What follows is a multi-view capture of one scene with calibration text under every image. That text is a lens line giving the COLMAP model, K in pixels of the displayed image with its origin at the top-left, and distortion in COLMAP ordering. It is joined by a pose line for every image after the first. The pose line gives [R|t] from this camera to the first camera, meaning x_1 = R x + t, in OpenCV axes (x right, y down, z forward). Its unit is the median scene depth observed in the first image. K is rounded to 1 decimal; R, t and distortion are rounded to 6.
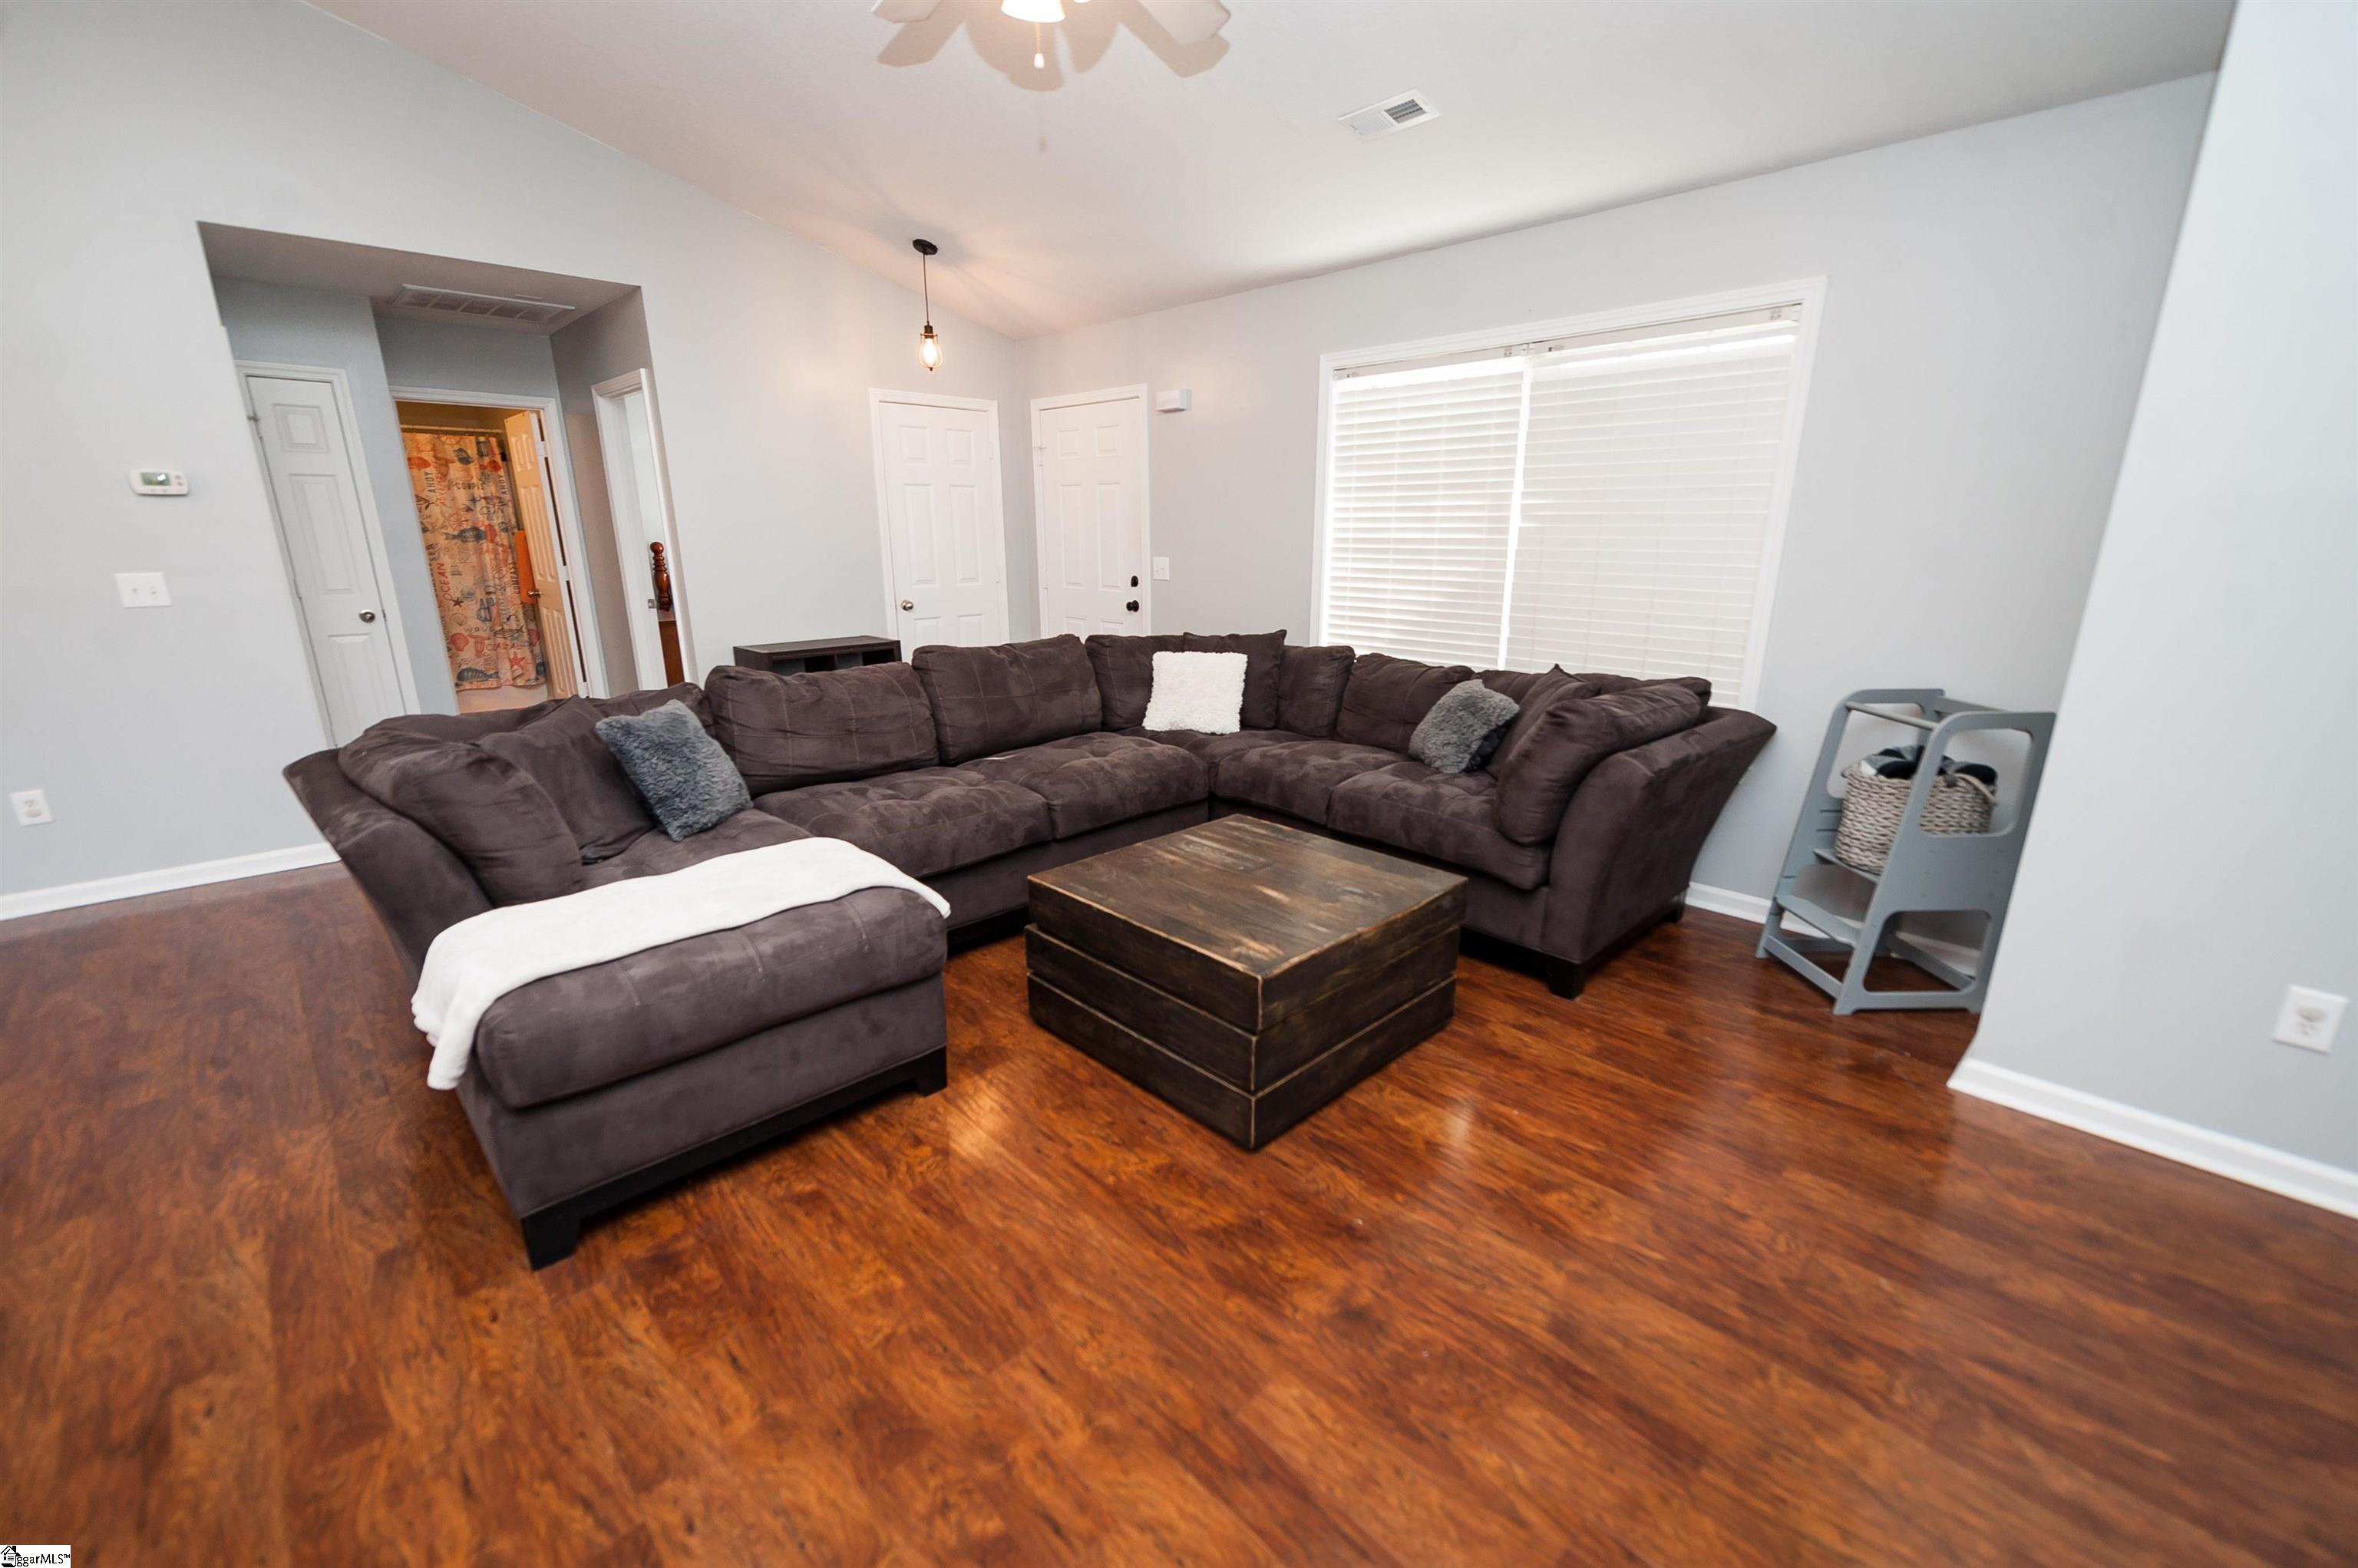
lens RADIAL K [[967.0, 0, 1182.5], [0, 967.0, 798.5], [0, 0, 1]] dist [0.010617, -0.002410]
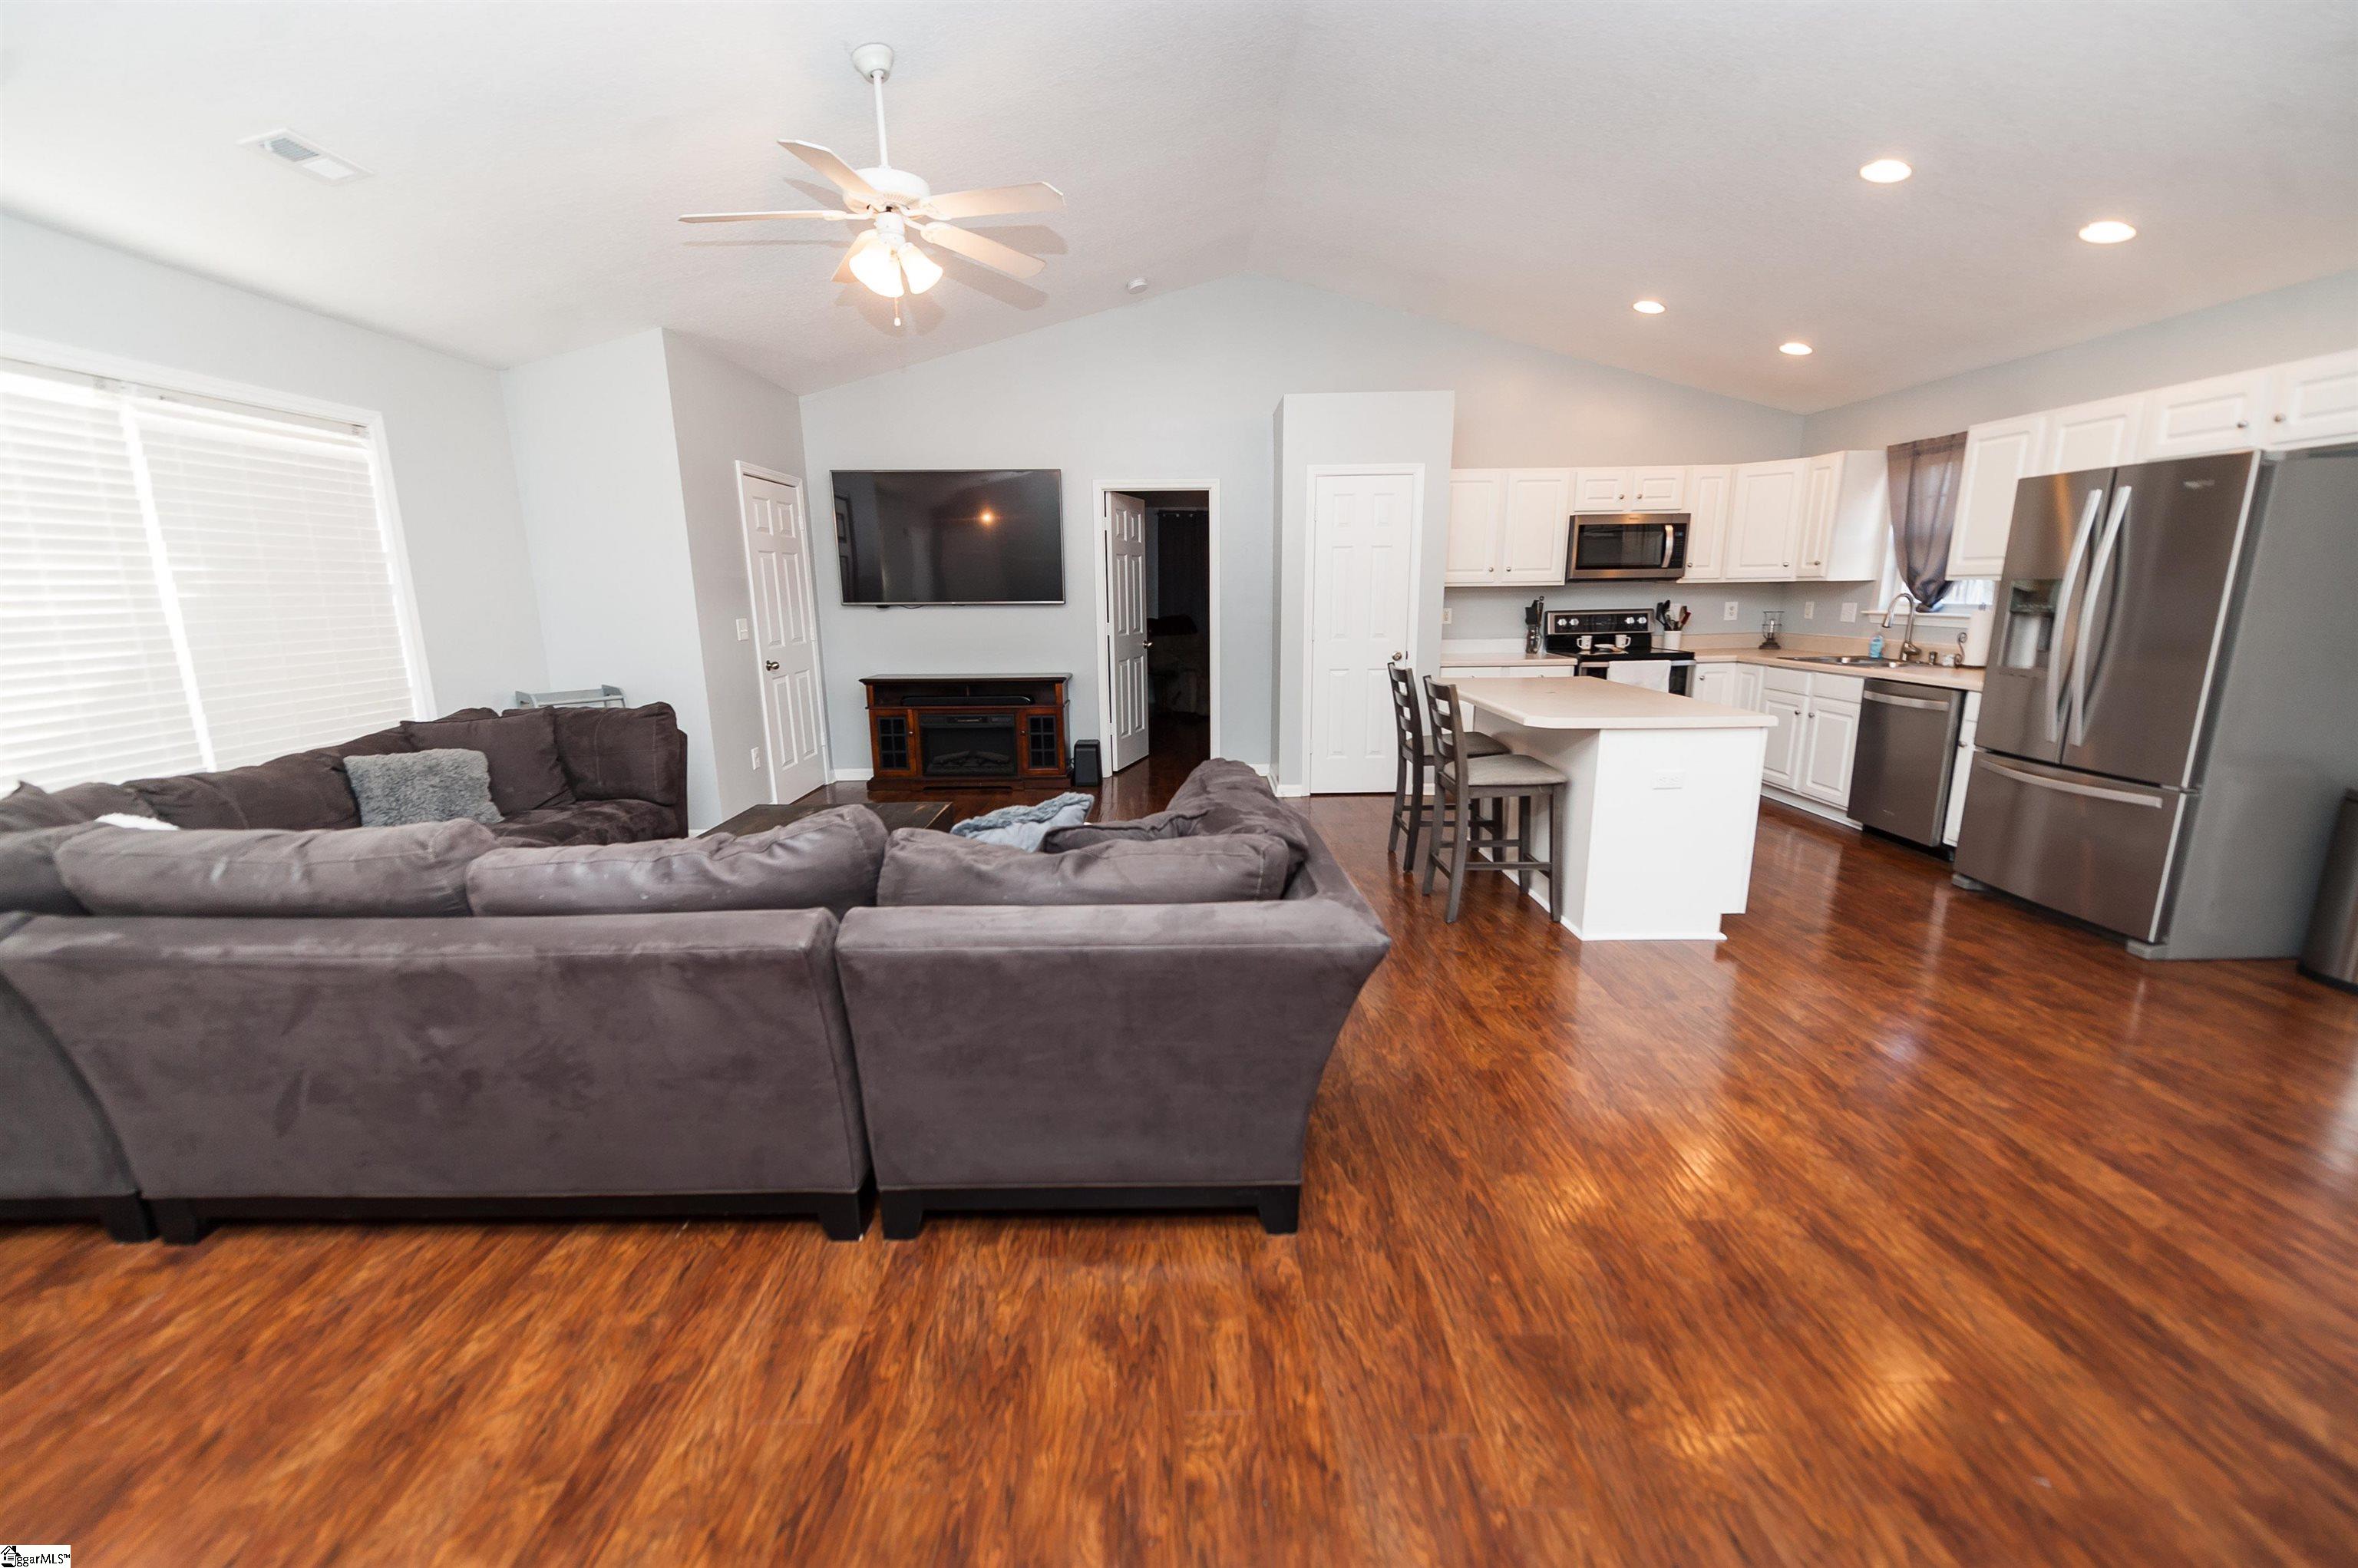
lens RADIAL K [[933.9, 0, 1180.1], [0, 933.9, 796.9], [0, 0, 1]] dist [0.018435, -0.007279]
pose [[-0.724856, -0.144606, 0.673552, -1.187708], [0.198231, 0.892587, 0.404961, -0.395880], [-0.659764, 0.427057, -0.618332, 1.395993]]
